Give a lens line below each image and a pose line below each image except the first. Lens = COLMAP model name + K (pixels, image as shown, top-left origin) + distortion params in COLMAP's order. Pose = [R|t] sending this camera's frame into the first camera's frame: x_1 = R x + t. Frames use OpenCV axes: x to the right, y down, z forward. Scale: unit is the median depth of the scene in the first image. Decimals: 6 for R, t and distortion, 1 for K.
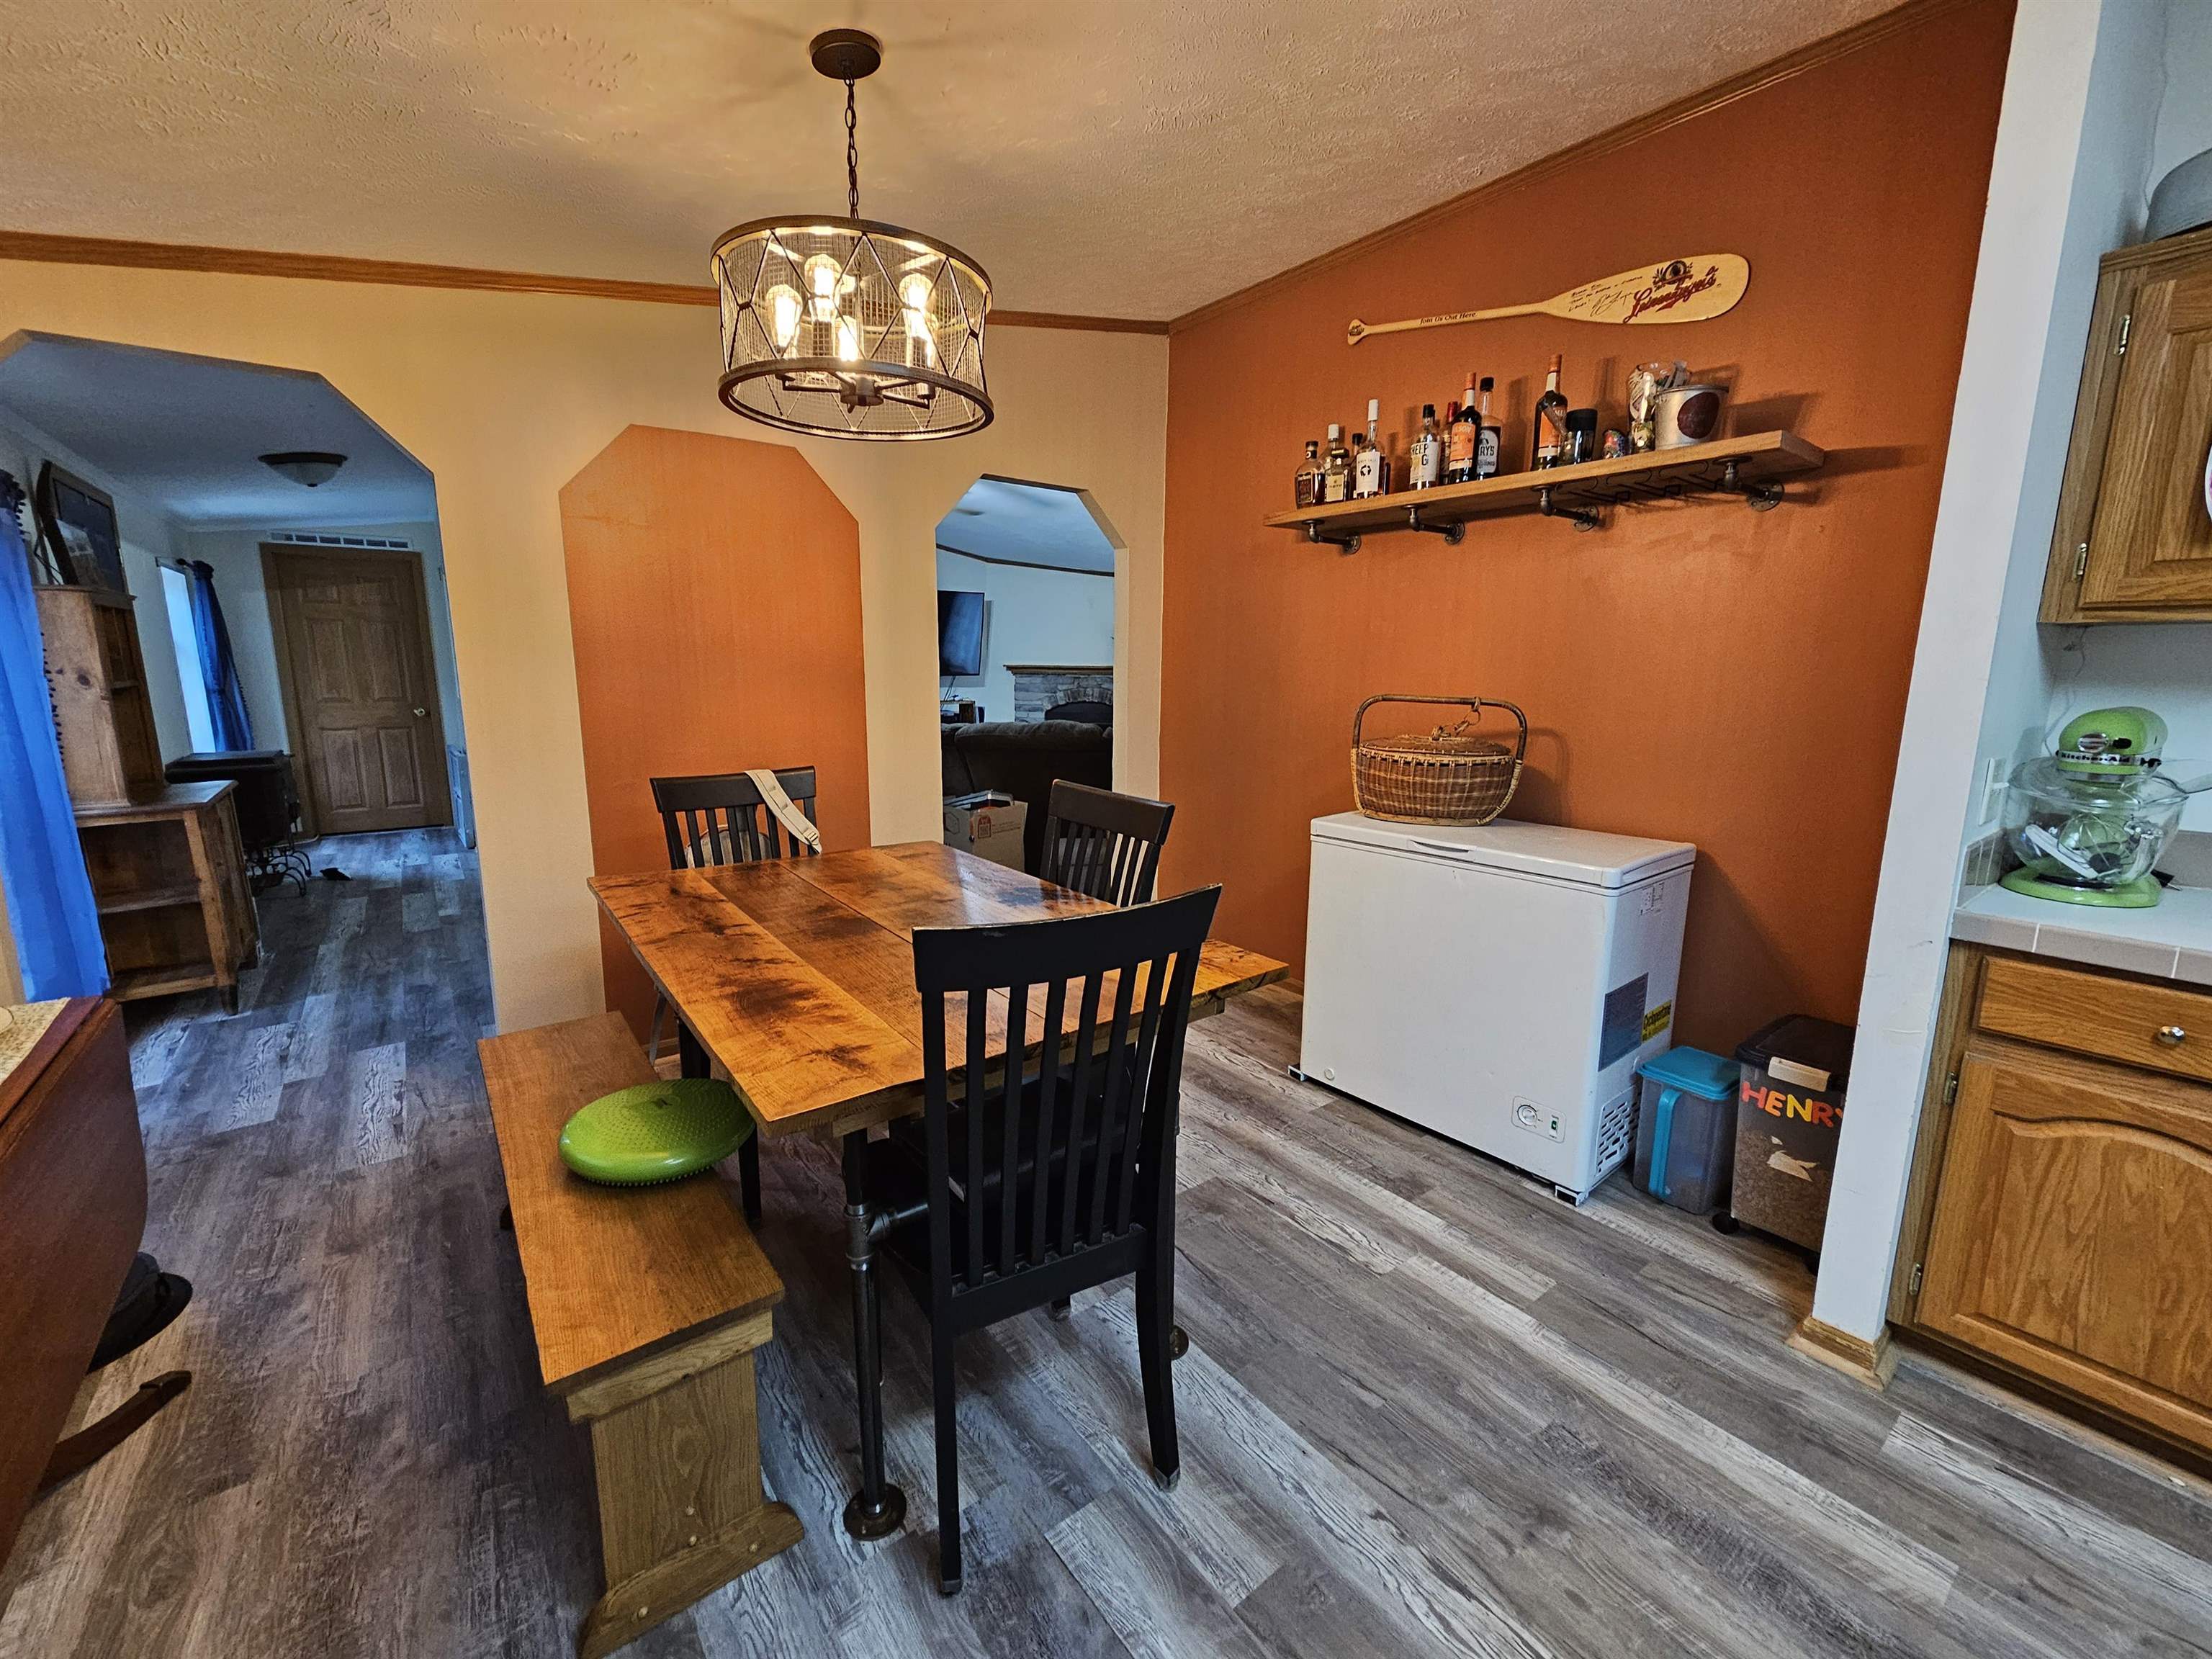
lens RADIAL K [[905.9, 0, 1092.8], [0, 905.9, 824.1], [0, 0, 1]] dist [0.004599, -0.000842]
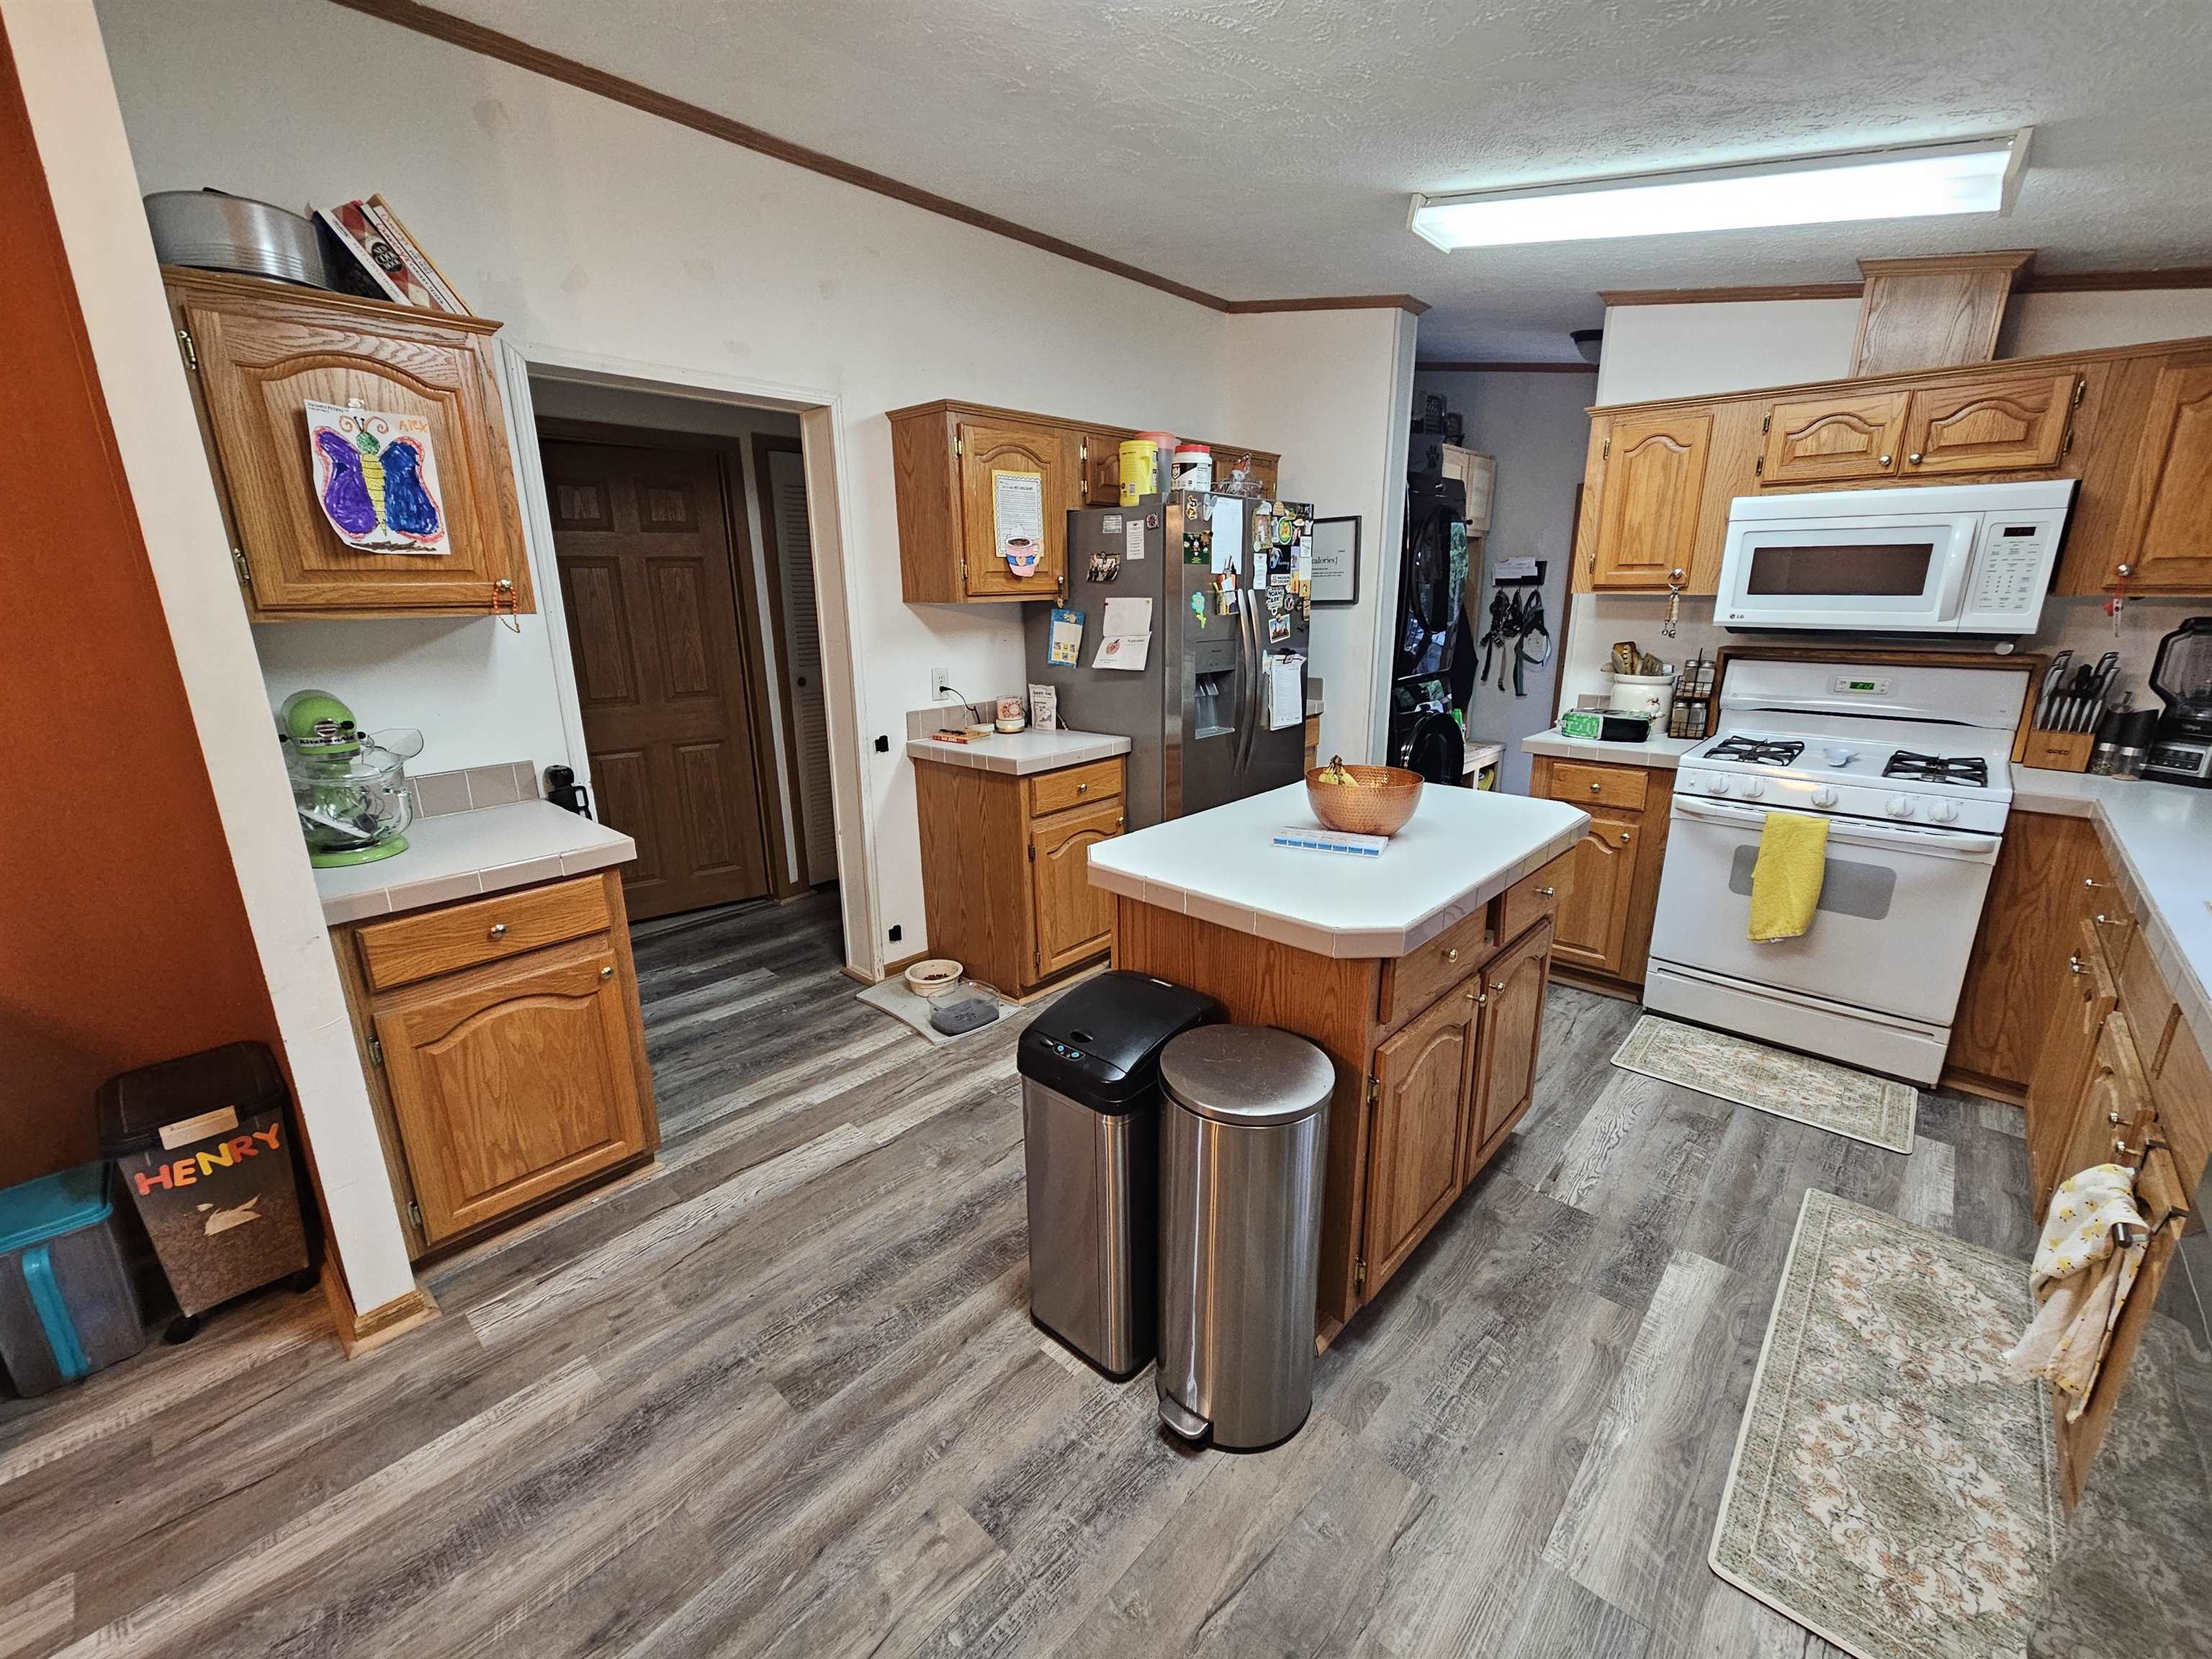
lens RADIAL K [[905.9, 0, 1111.8], [0, 905.9, 824.0], [0, 0, 1]] dist [0.004599, -0.000842]
pose [[-0.184286, -0.258551, 0.948256, -0.176571], [0.183590, 0.938745, 0.291637, -0.110751], [-0.965574, 0.227835, -0.125530, 0.184678]]
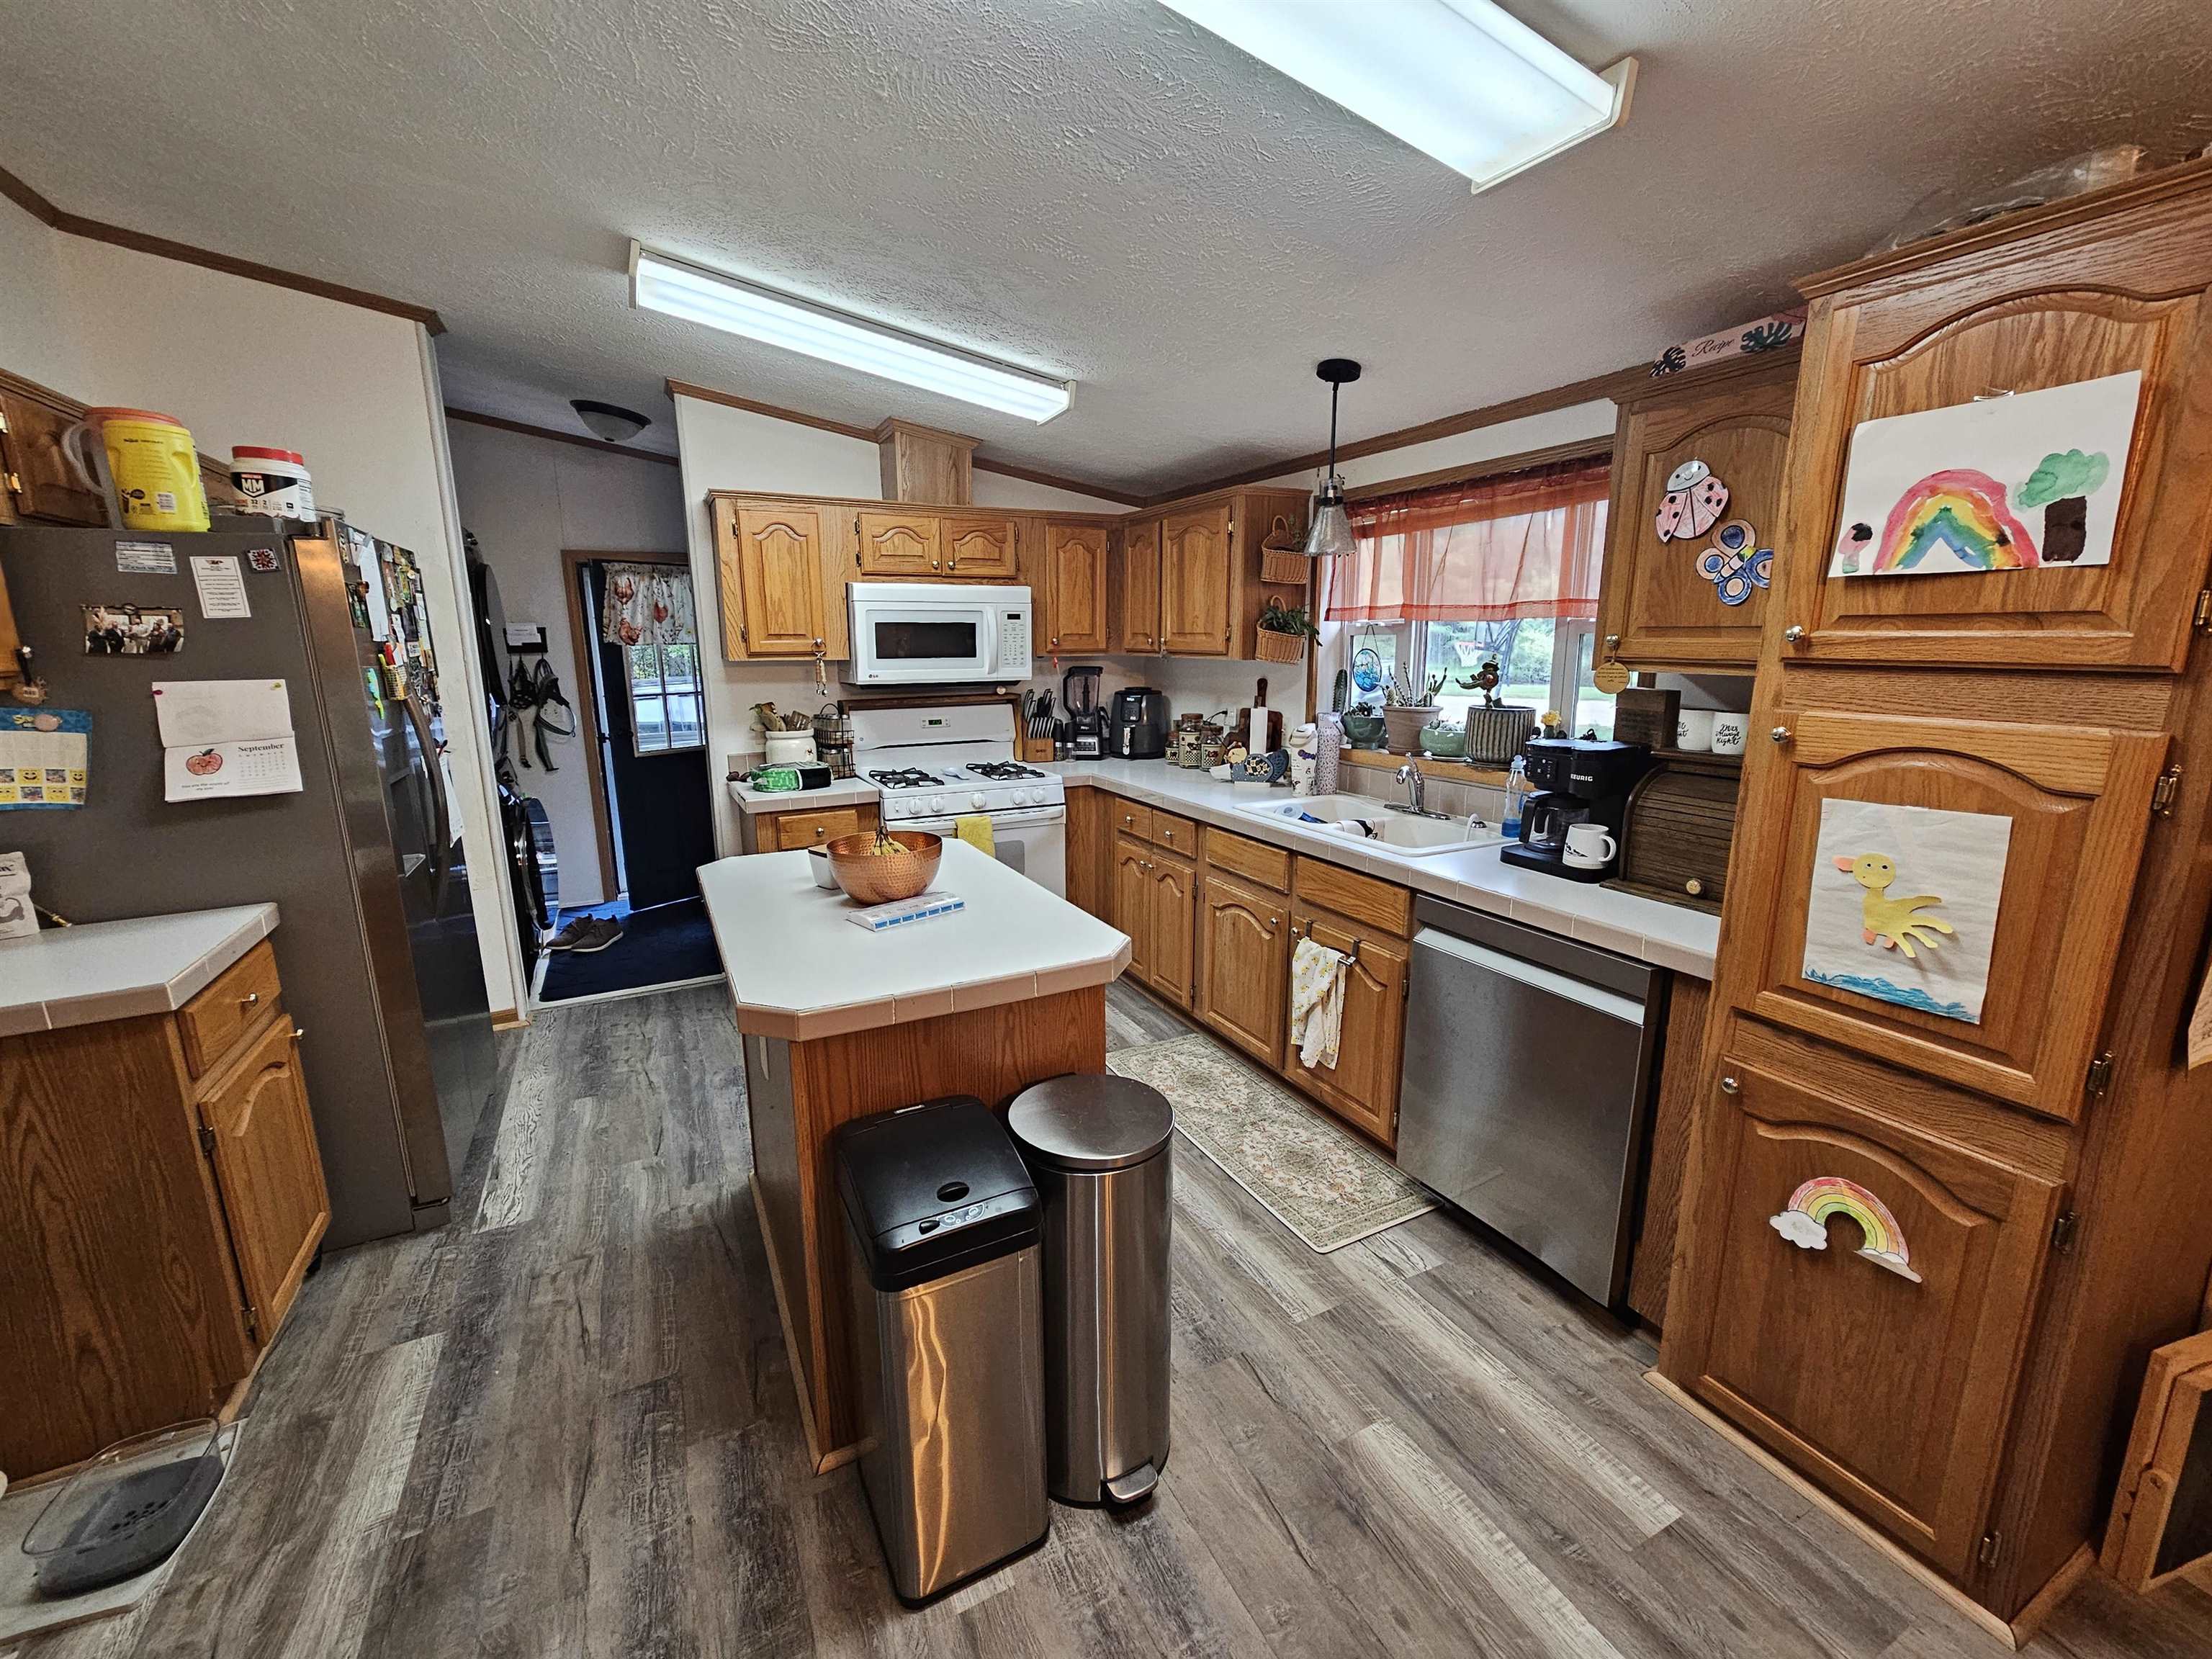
lens RADIAL K [[905.9, 0, 1099.2], [0, 905.9, 821.0], [0, 0, 1]] dist [0.004599, -0.000842]
pose [[-0.983551, -0.034839, 0.177242, 0.384156], [0.033932, 0.928121, 0.370730, -0.213943], [-0.177417, 0.370646, -0.911671, 0.693817]]
